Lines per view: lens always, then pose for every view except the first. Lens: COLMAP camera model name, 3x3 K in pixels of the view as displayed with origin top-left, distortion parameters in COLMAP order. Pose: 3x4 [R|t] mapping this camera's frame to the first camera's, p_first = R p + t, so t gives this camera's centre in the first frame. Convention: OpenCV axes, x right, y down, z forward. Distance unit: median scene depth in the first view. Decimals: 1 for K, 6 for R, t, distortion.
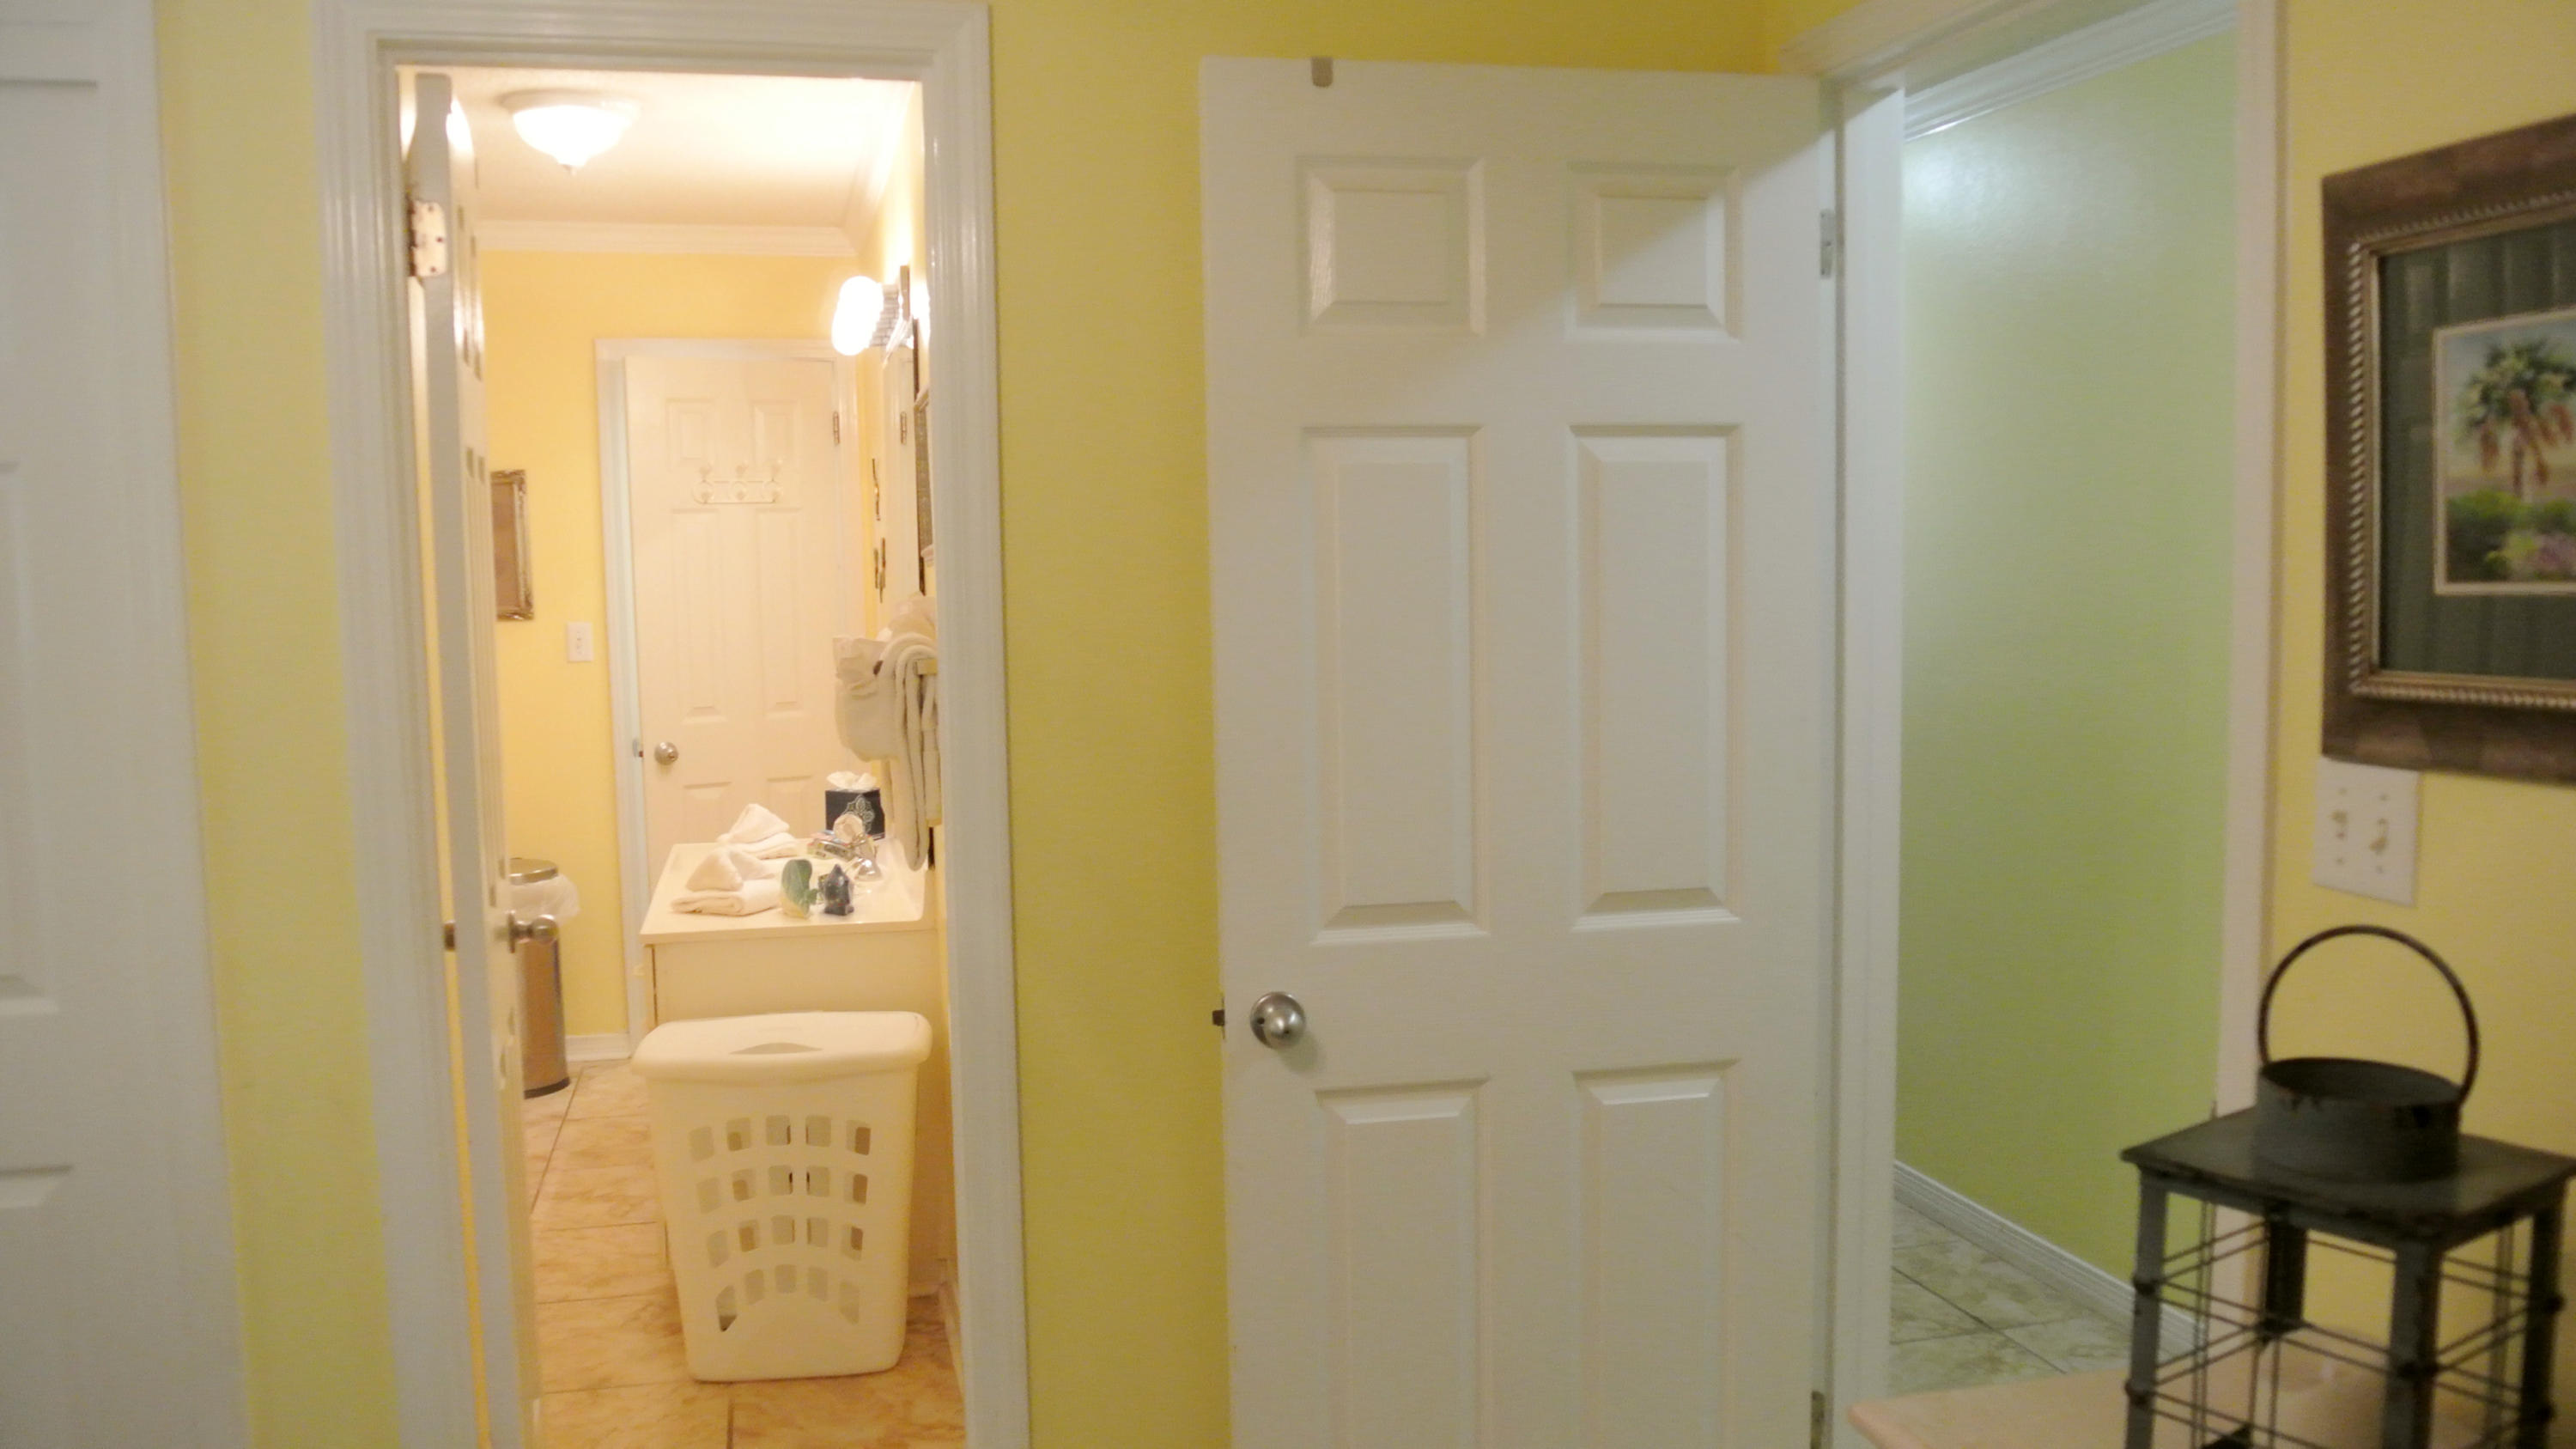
lens RADIAL K [[2030.2, 0, 1298.1], [0, 2030.2, 733.5], [0, 0, 1]] dist [-0.091007, 0.037973]
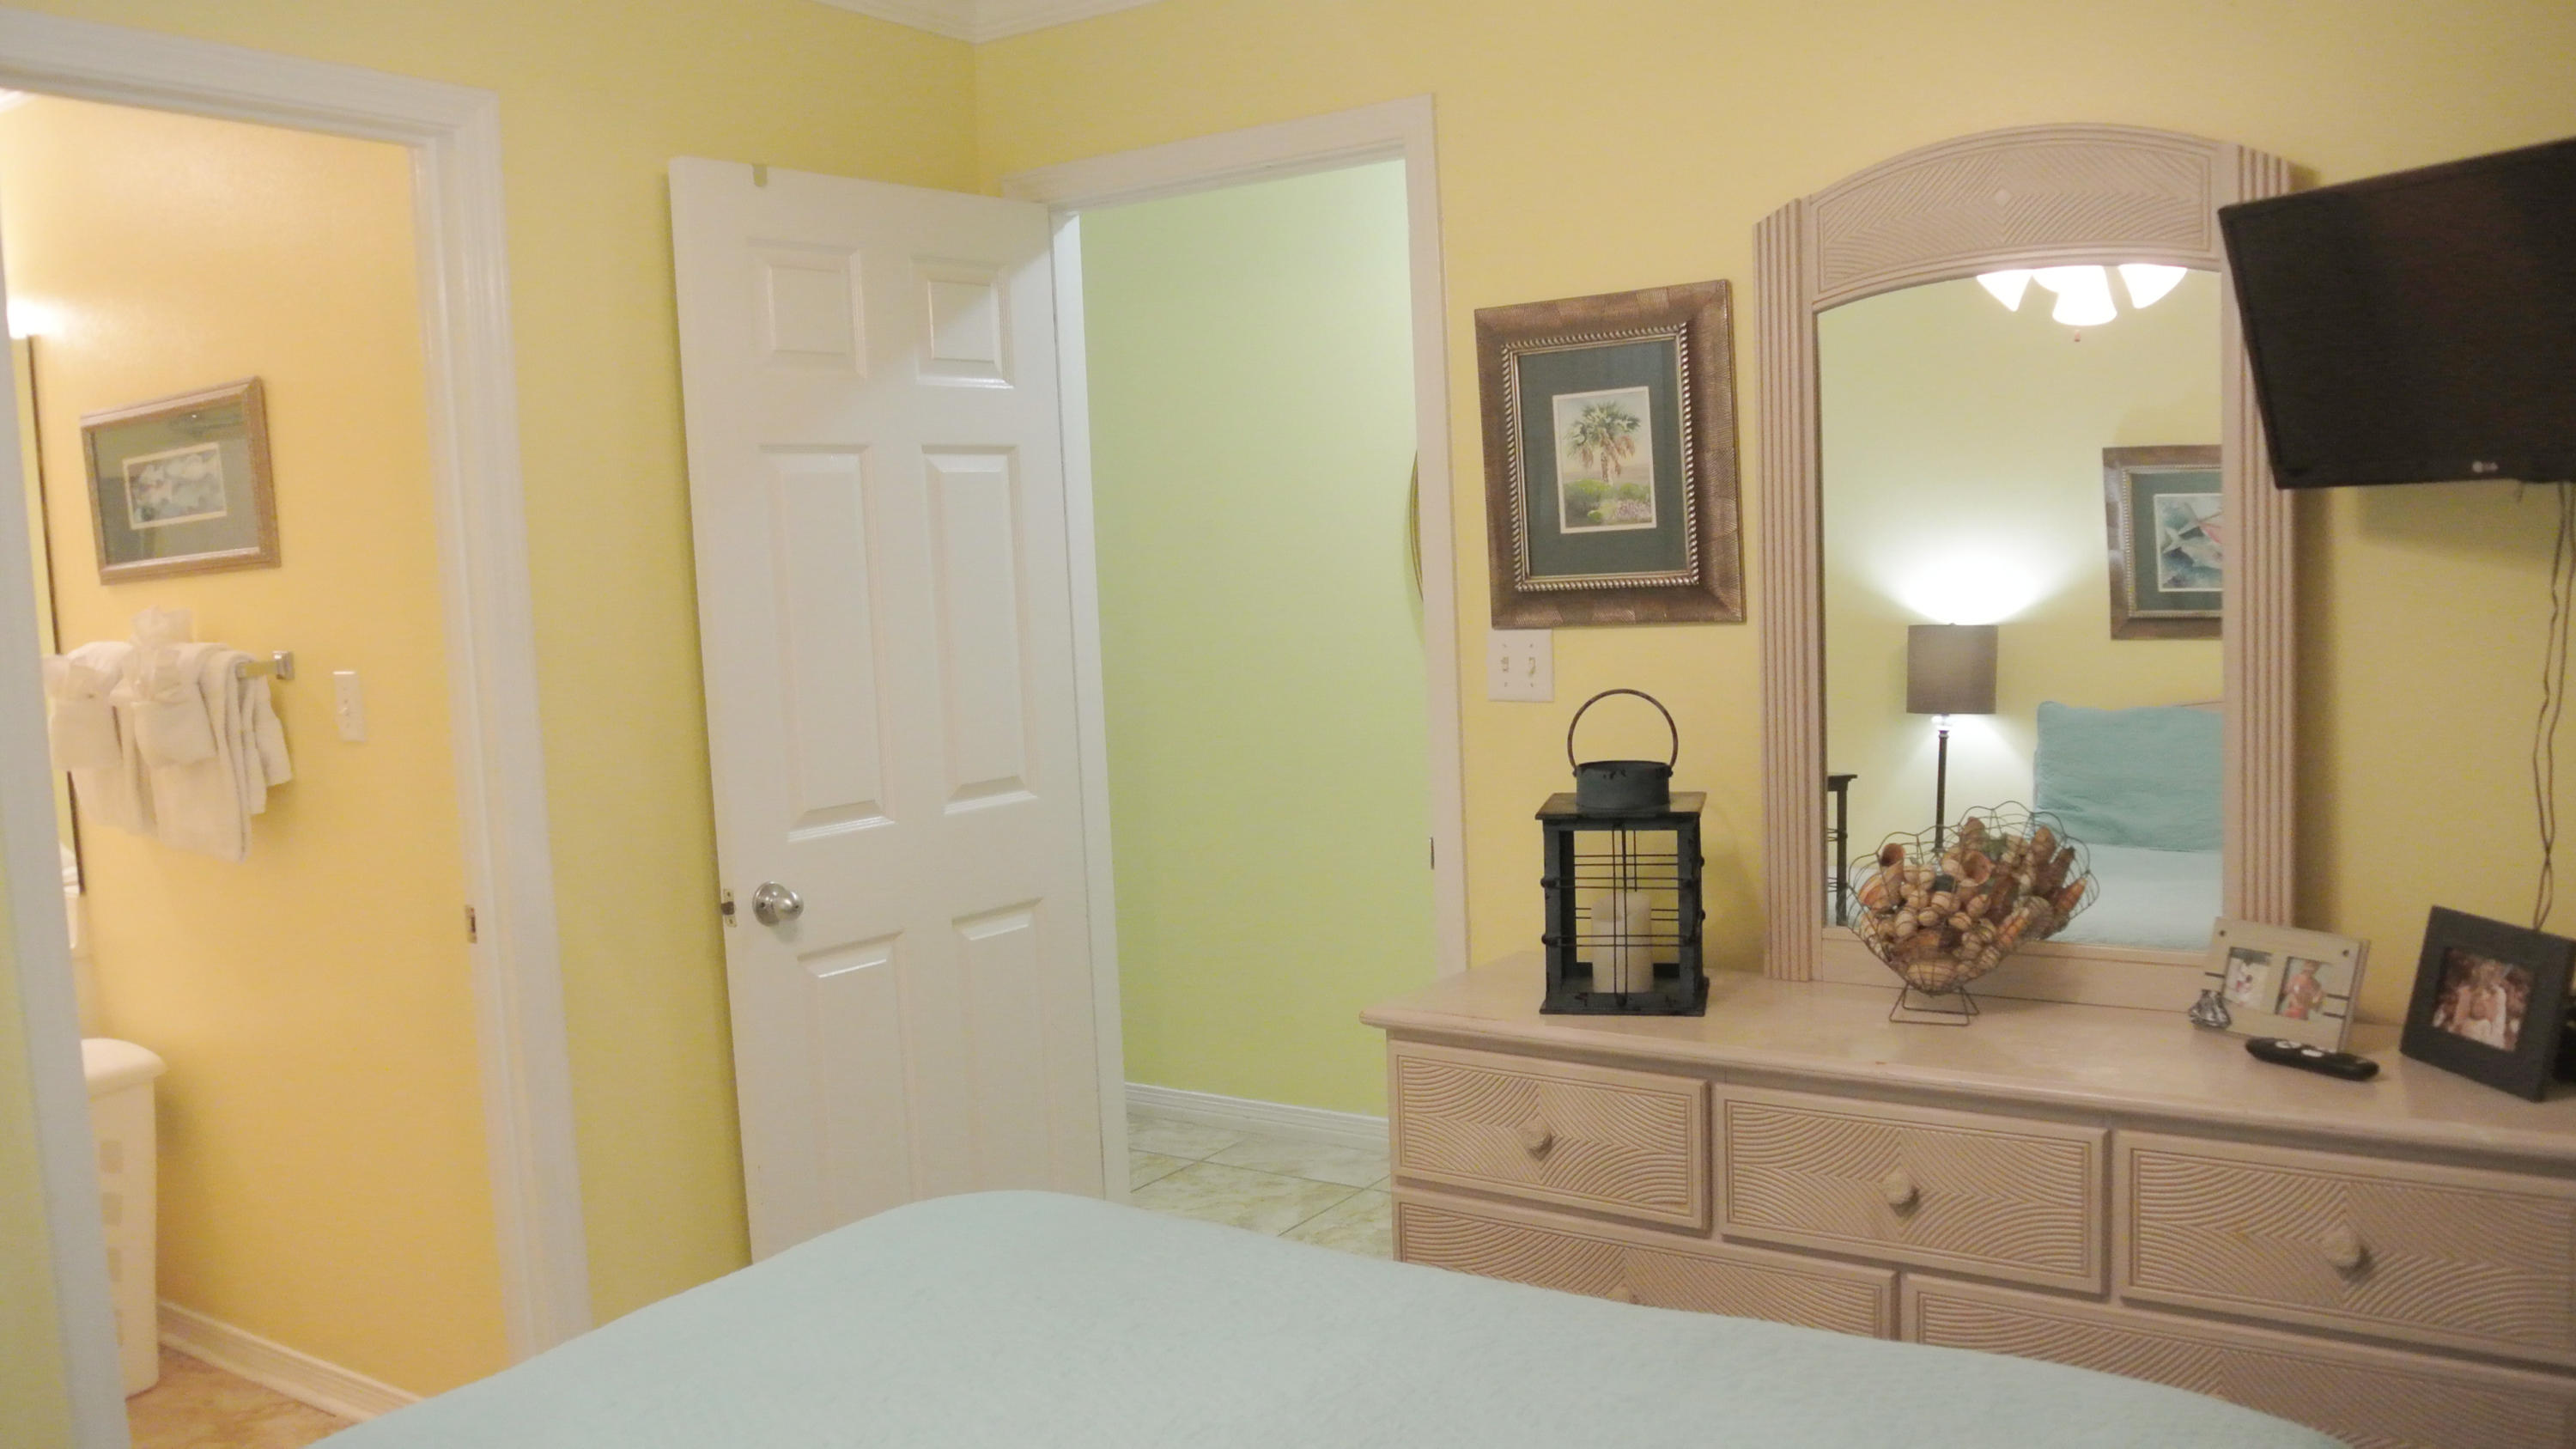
lens RADIAL K [[2030.2, 0, 1298.1], [0, 2030.2, 733.5], [0, 0, 1]] dist [-0.091007, 0.037973]
pose [[0.744718, -0.078249, 0.662776, -0.880697], [0.090278, 0.995786, 0.016126, 0.063686], [-0.661245, 0.047824, 0.748644, -0.273594]]
